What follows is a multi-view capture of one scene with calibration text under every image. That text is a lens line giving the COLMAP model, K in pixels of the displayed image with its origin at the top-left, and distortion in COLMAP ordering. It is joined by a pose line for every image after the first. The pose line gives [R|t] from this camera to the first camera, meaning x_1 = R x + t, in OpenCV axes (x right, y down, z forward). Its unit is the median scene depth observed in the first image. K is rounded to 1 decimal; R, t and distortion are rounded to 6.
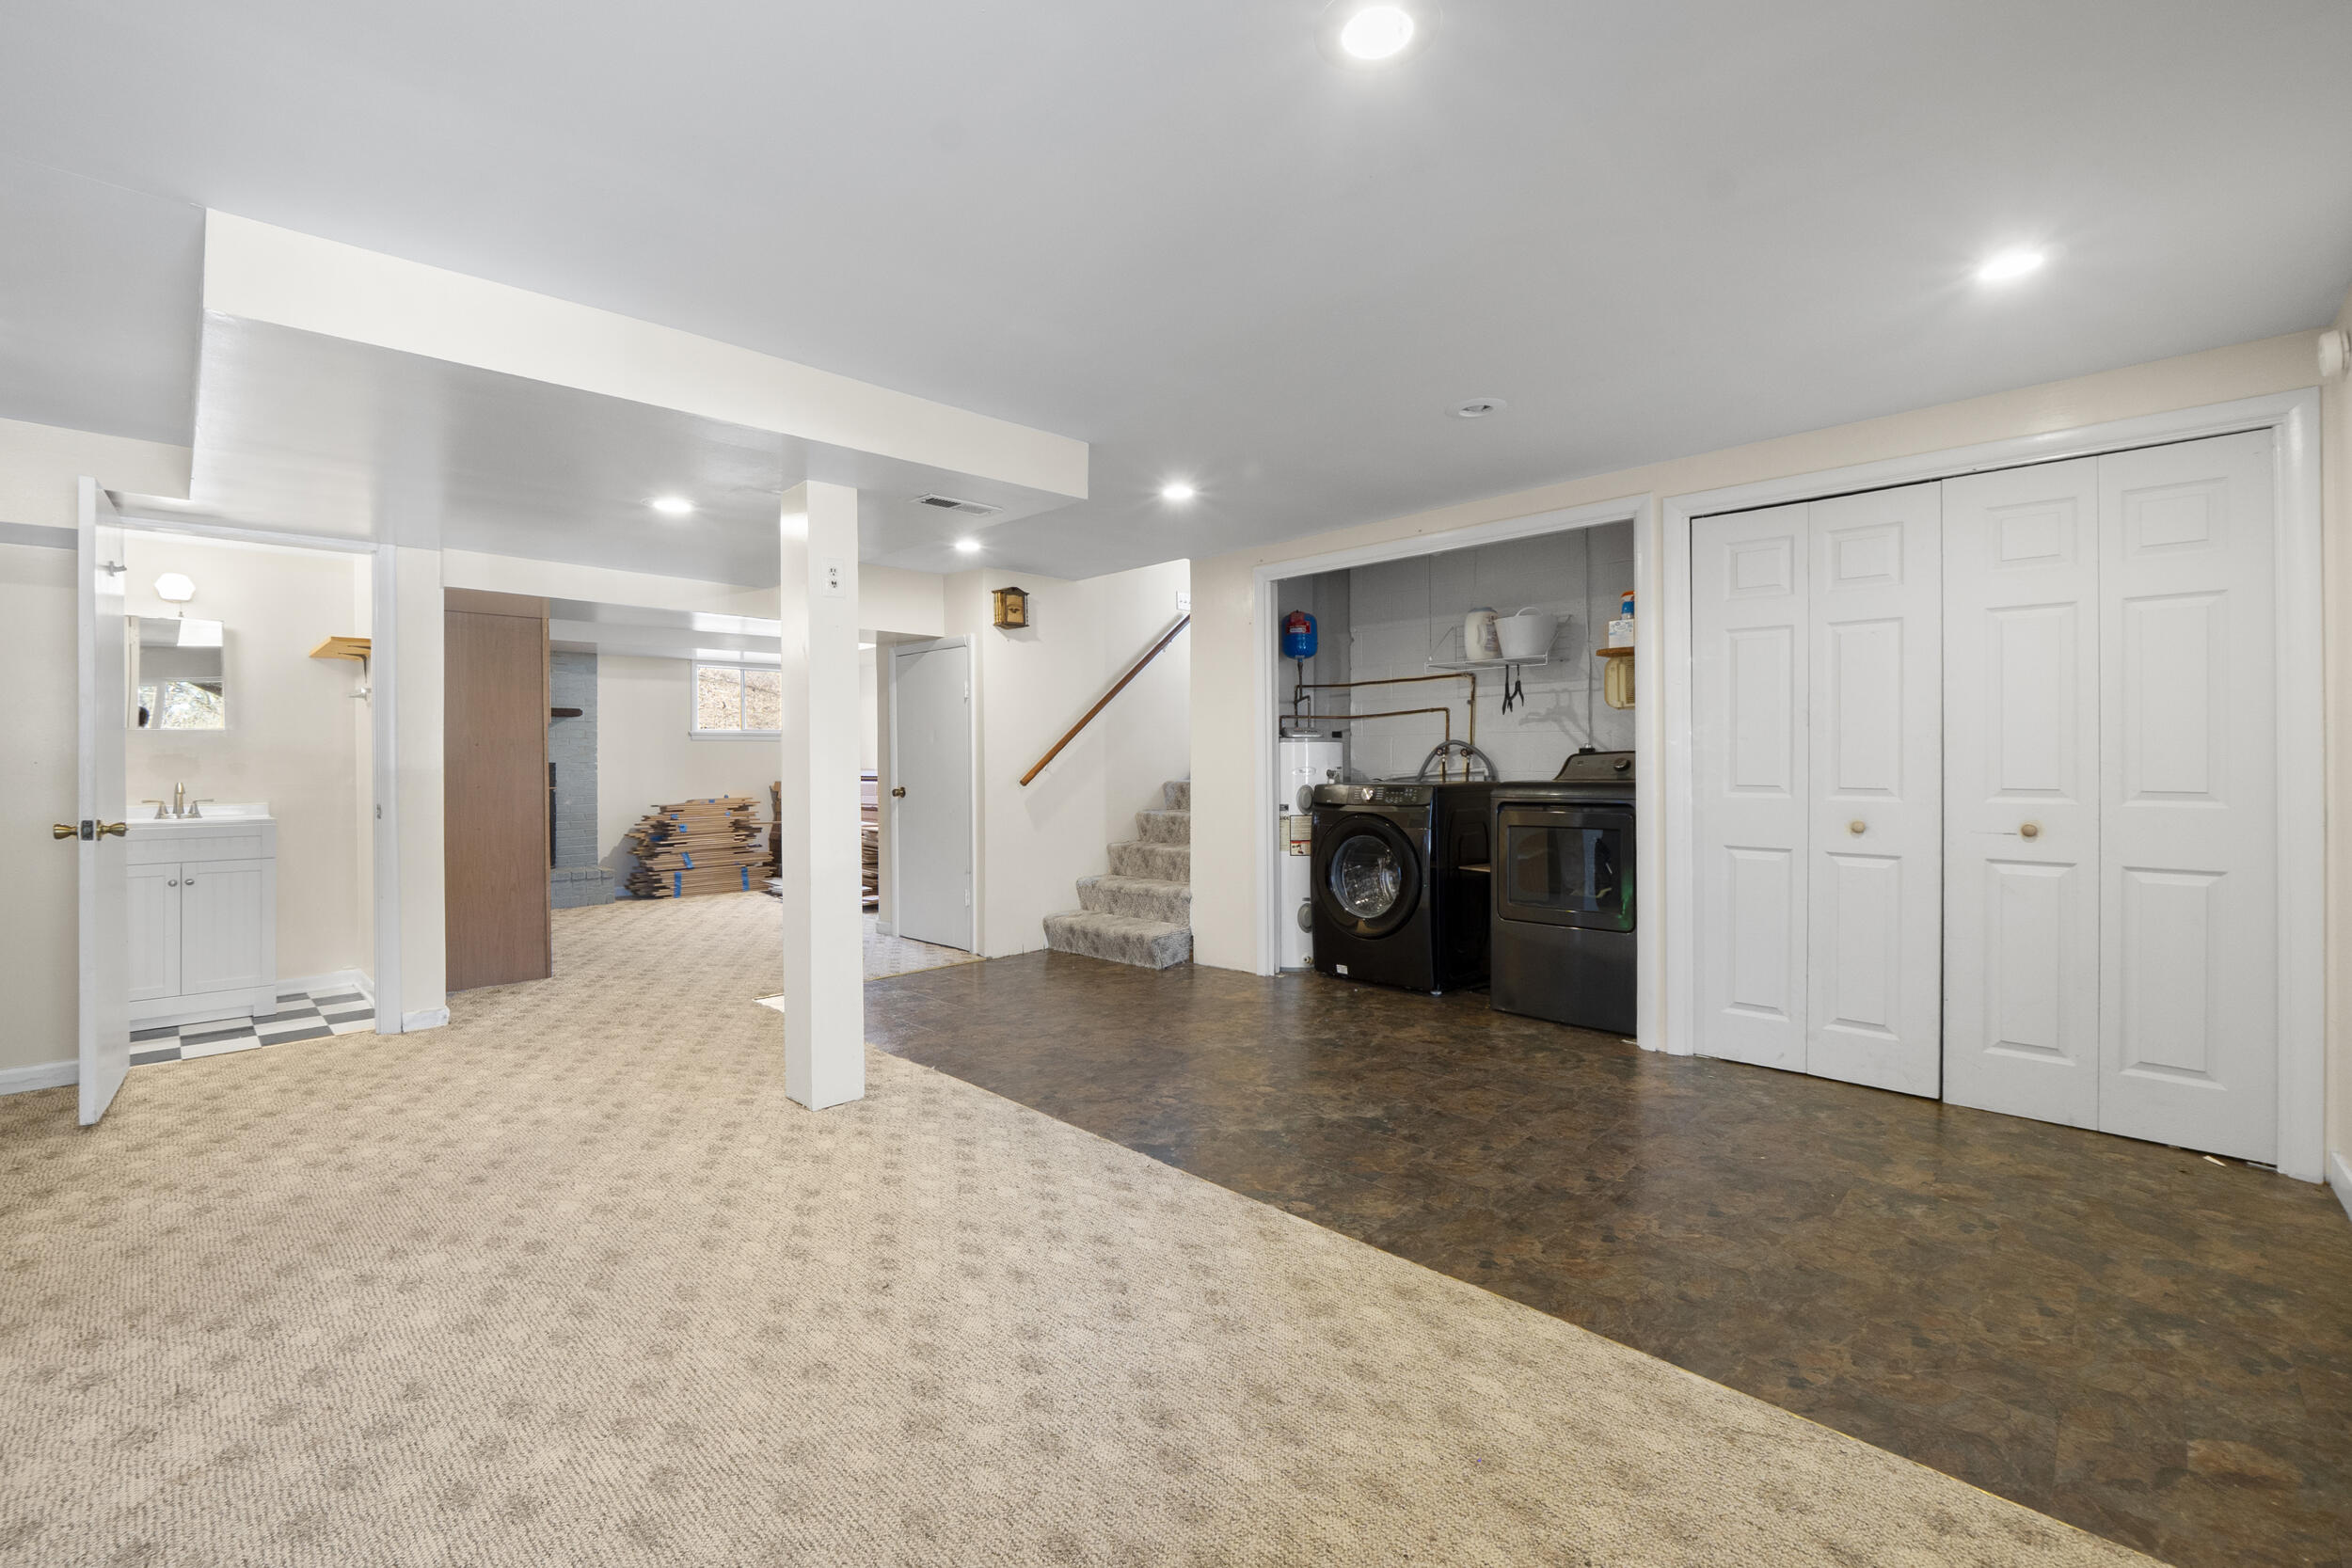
lens RADIAL K [[985.1, 0, 1179.0], [0, 985.1, 765.2], [0, 0, 1]] dist [-0.007974, 0.000287]
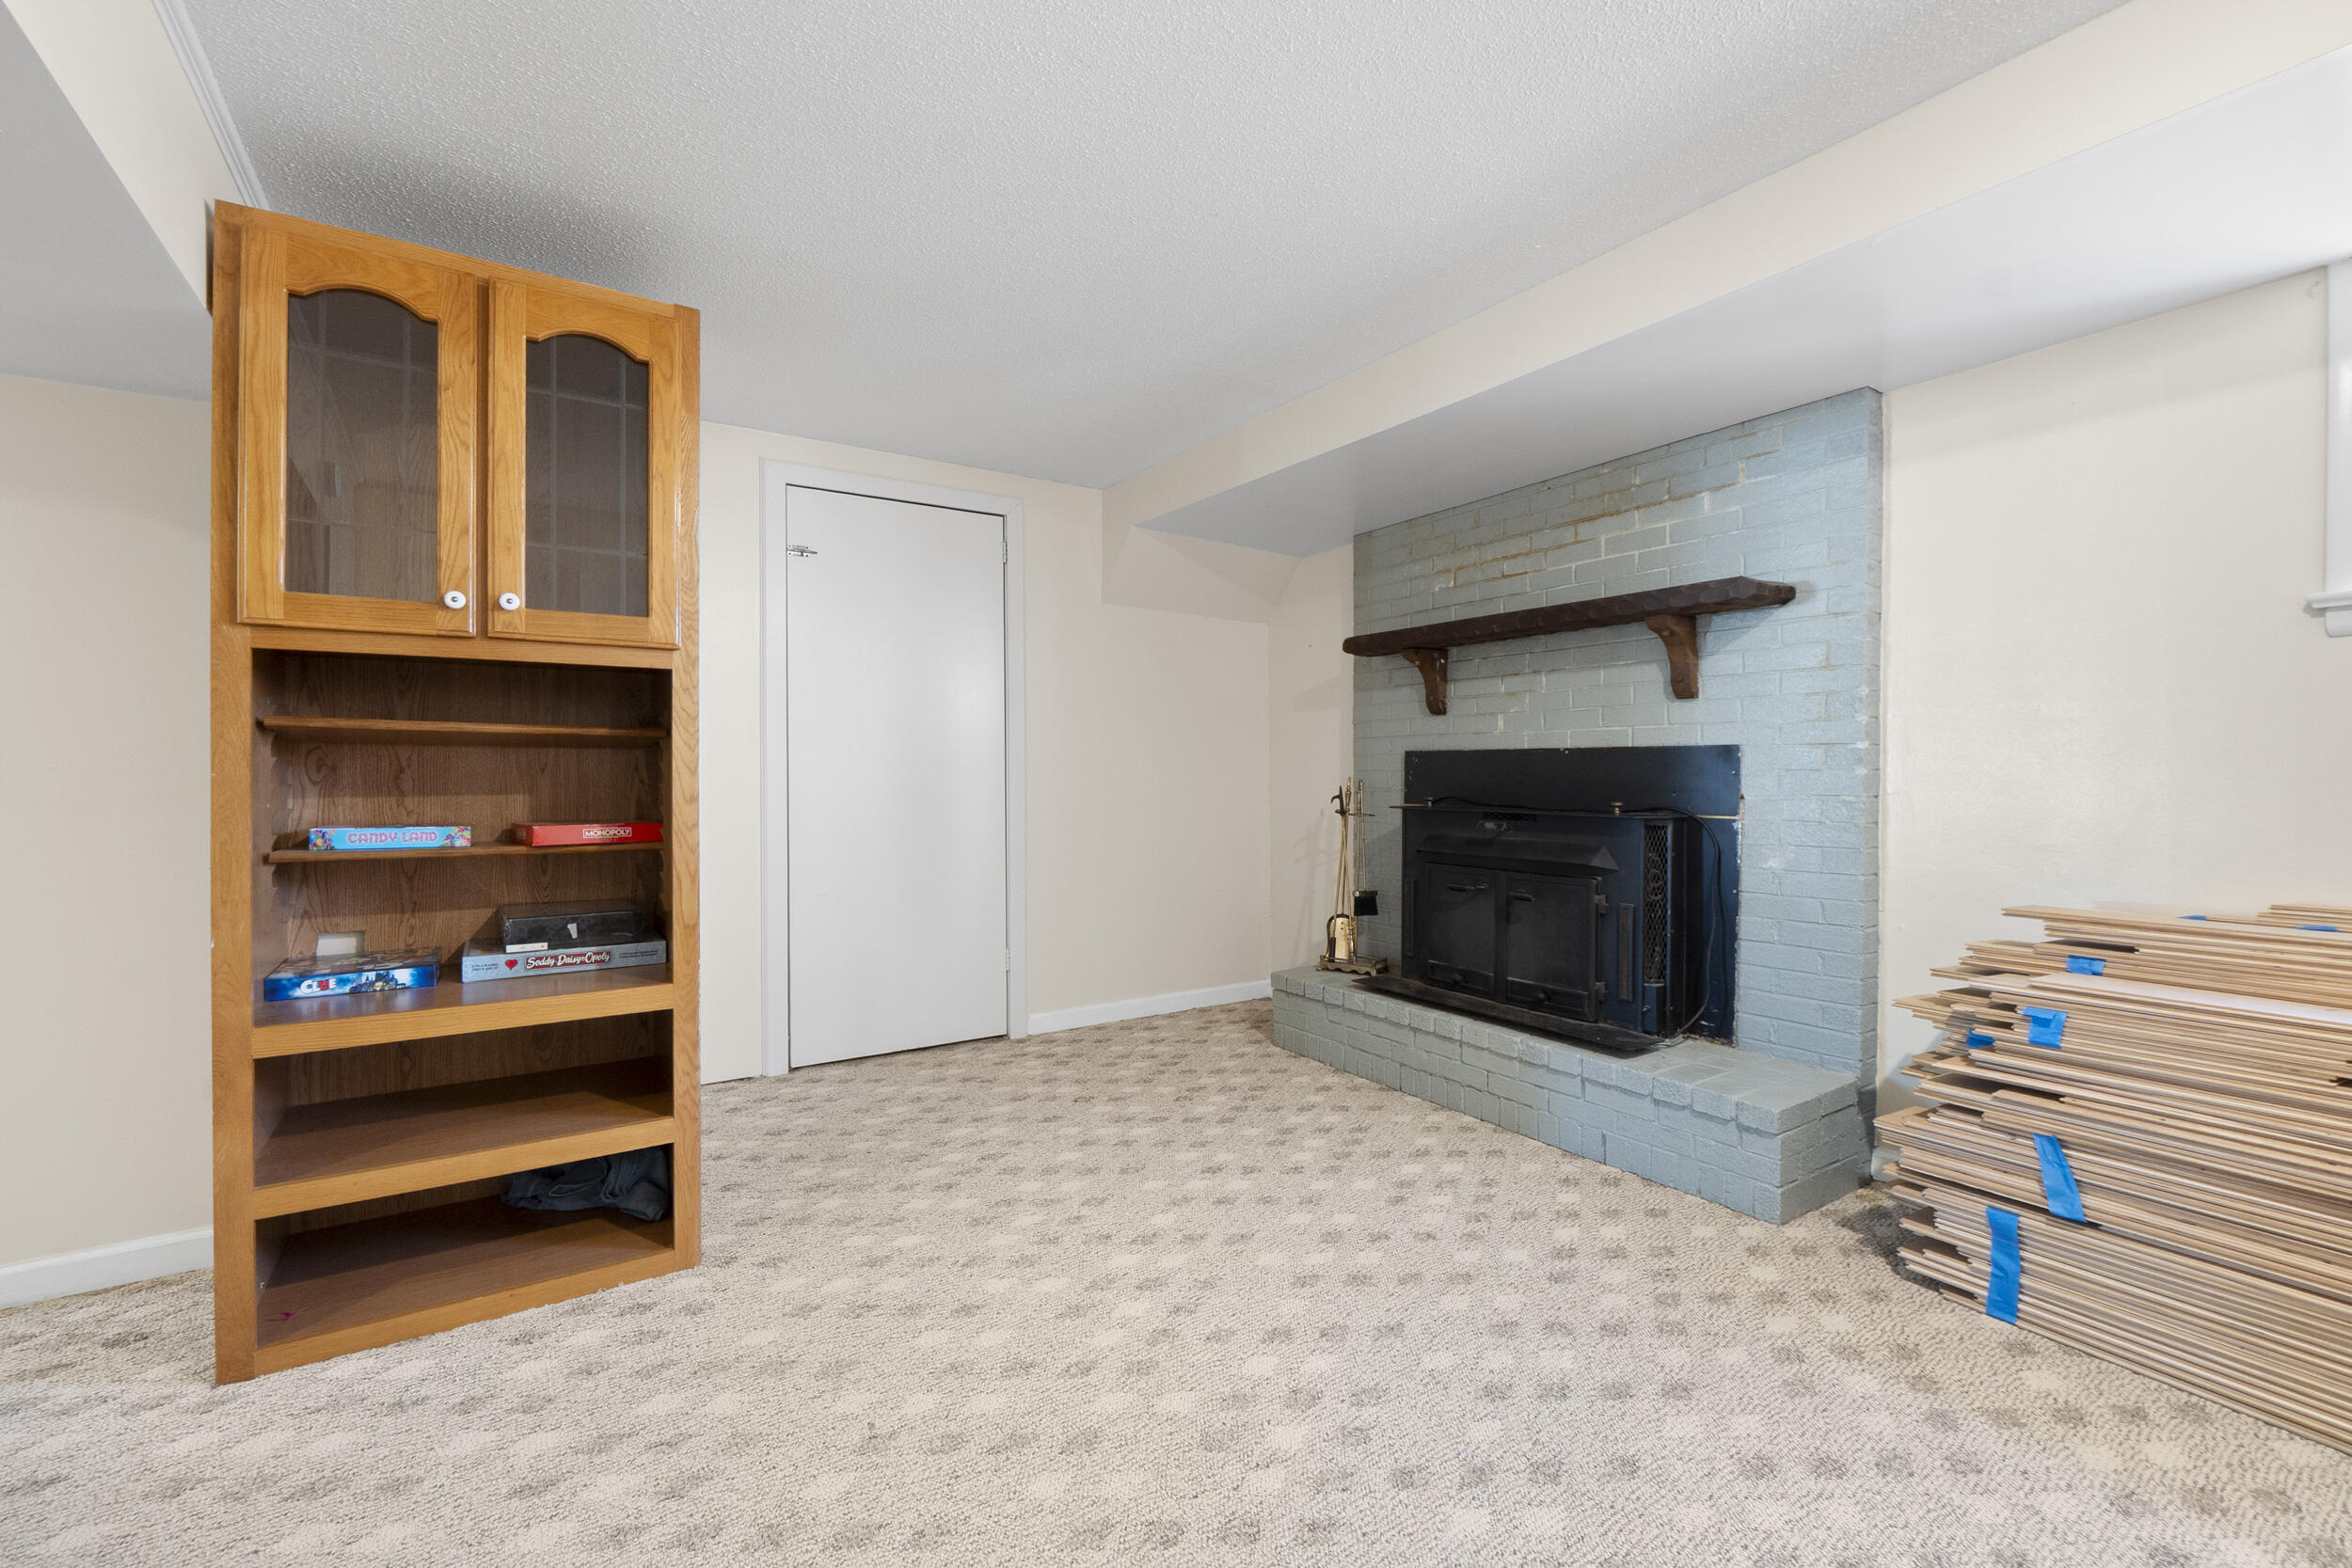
lens RADIAL K [[985.1, 0, 1181.2], [0, 985.1, 787.4], [0, 0, 1]] dist [-0.007974, 0.000287]
pose [[-0.195536, 0.021791, -0.980454, -0.755177], [-0.000249, 0.999752, 0.022270, 0.014244], [0.980697, 0.004599, -0.195482, 2.581687]]
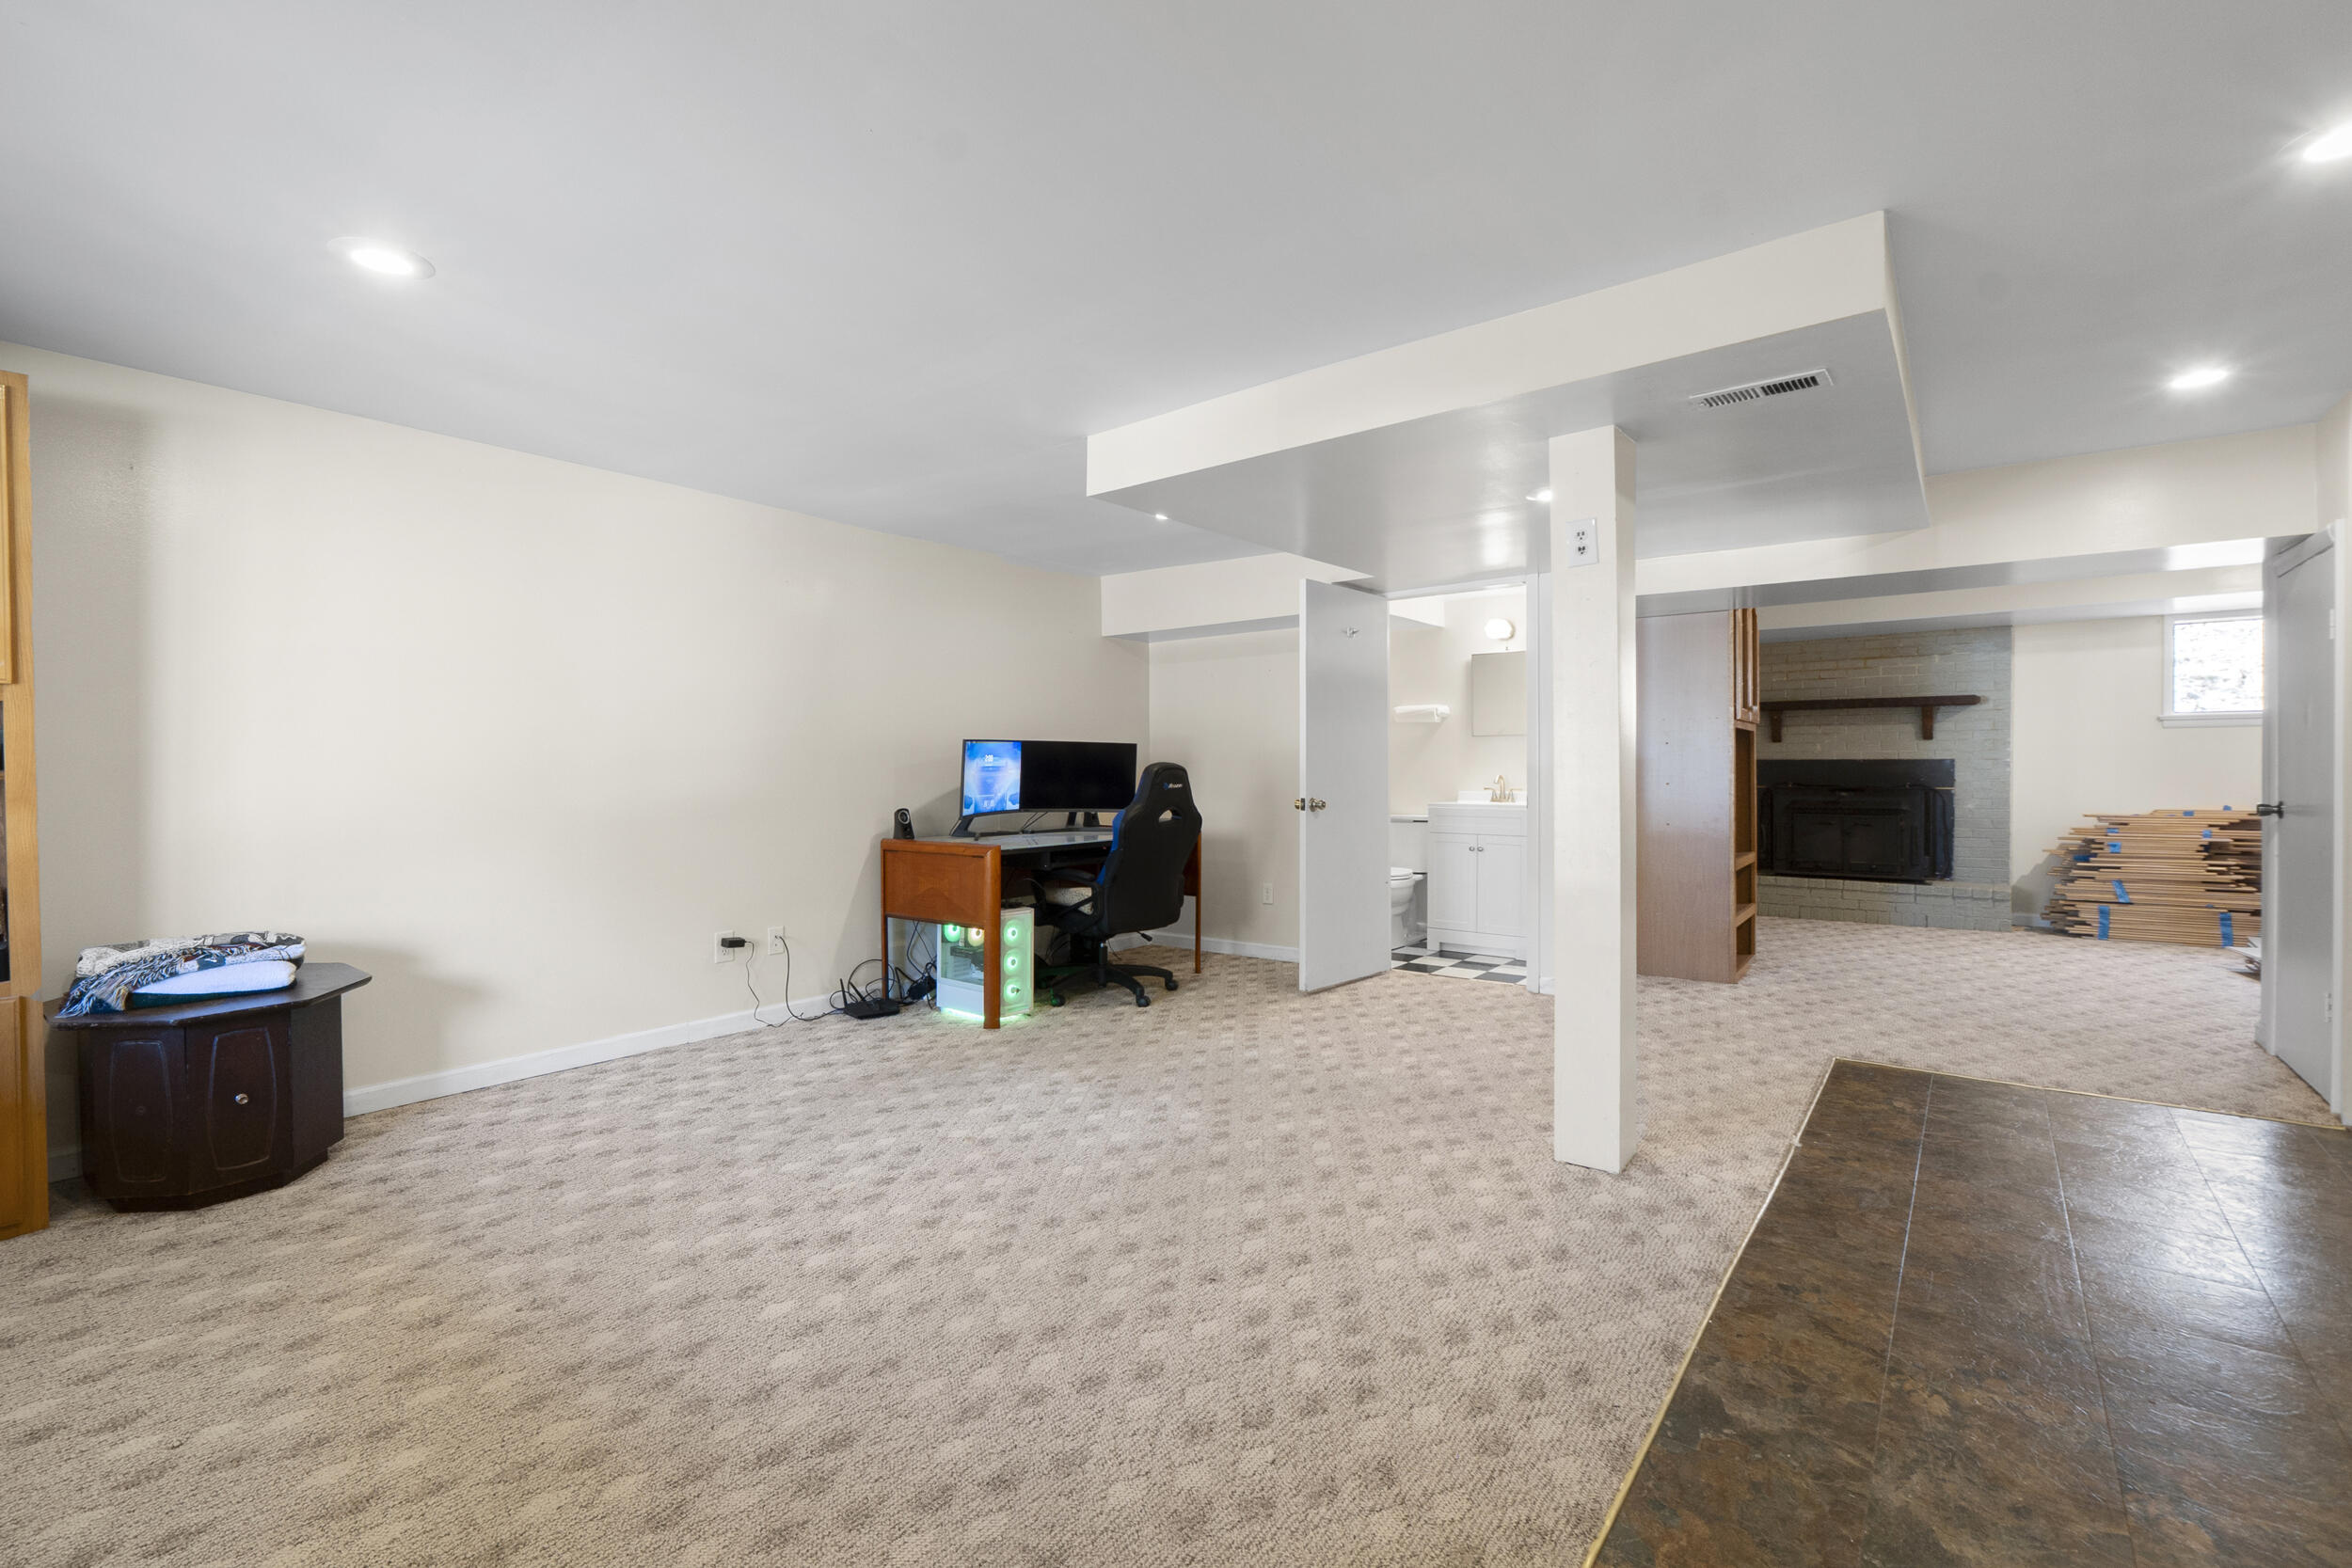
lens RADIAL K [[1049.9, 0, 1172.0], [0, 1049.9, 782.5], [0, 0, 1]] dist [-0.004432, -0.000246]
pose [[0.125645, 0.020369, -0.991866, 0.559446], [0.000816, 0.999787, 0.020635, -0.004368], [0.992075, -0.003402, 0.125602, 0.604264]]
